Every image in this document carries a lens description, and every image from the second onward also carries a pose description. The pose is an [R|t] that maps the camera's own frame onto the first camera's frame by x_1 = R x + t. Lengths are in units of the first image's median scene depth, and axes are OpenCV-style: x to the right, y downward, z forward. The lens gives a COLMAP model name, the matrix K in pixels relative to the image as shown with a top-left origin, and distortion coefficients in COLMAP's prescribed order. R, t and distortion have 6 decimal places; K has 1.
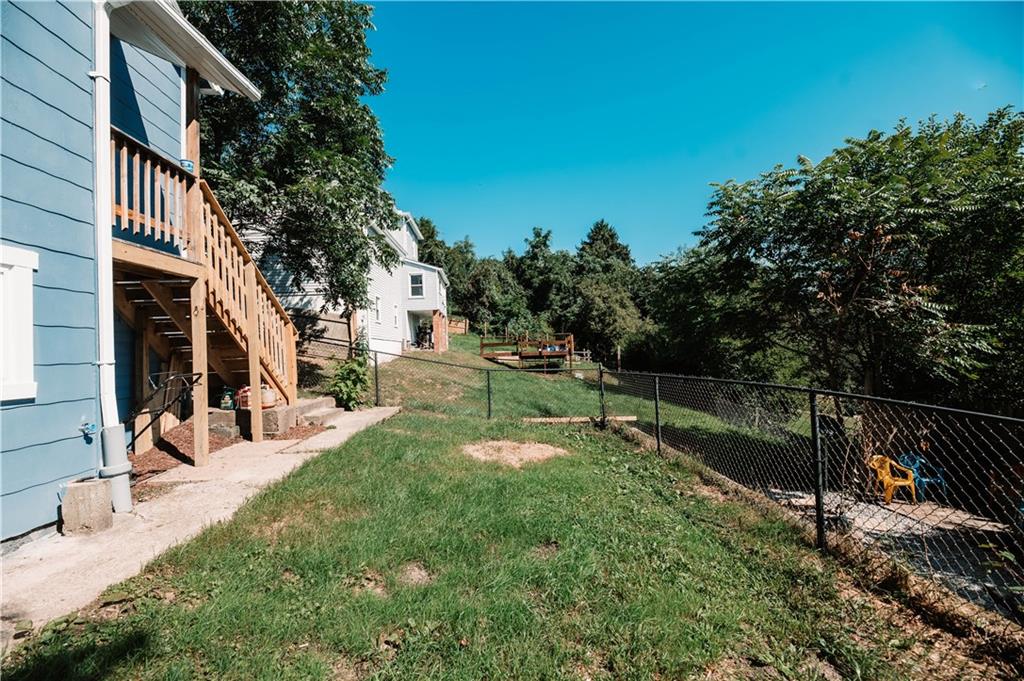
lens RADIAL K [[415.9, 0, 512.0], [0, 415.9, 340.5], [0, 0, 1]] dist [-0.014662, -0.000020]
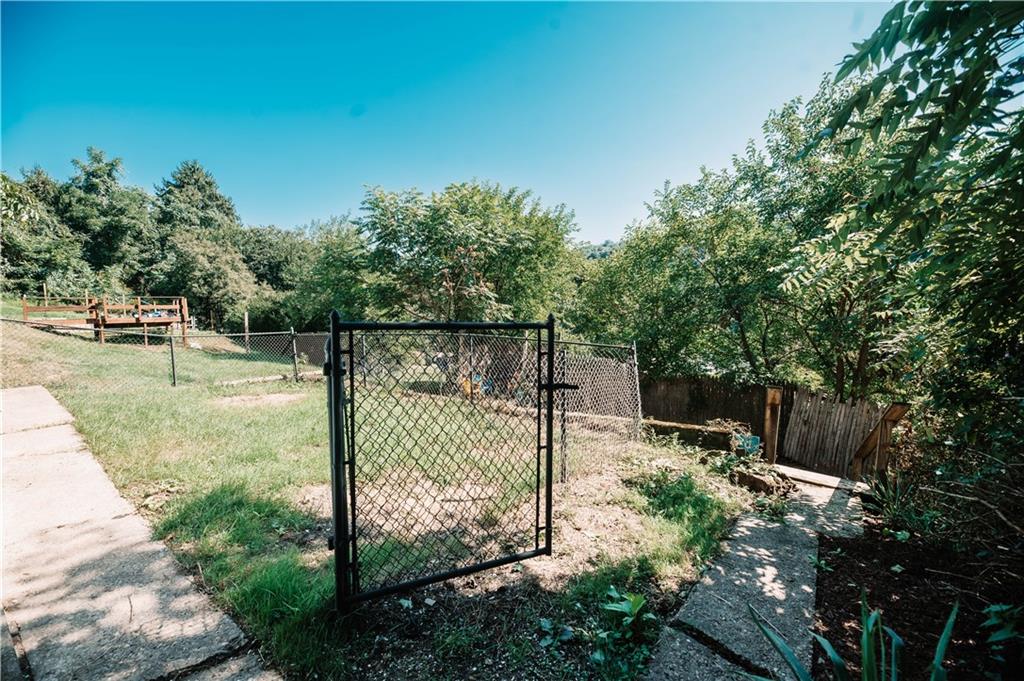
lens RADIAL K [[415.9, 0, 512.0], [0, 415.9, 340.5], [0, 0, 1]] dist [-0.014662, -0.000020]
pose [[0.617099, -0.040691, 0.785833, -0.142135], [-0.021901, 0.997387, 0.068843, -0.001451], [-0.786581, -0.059694, 0.614595, -0.087761]]
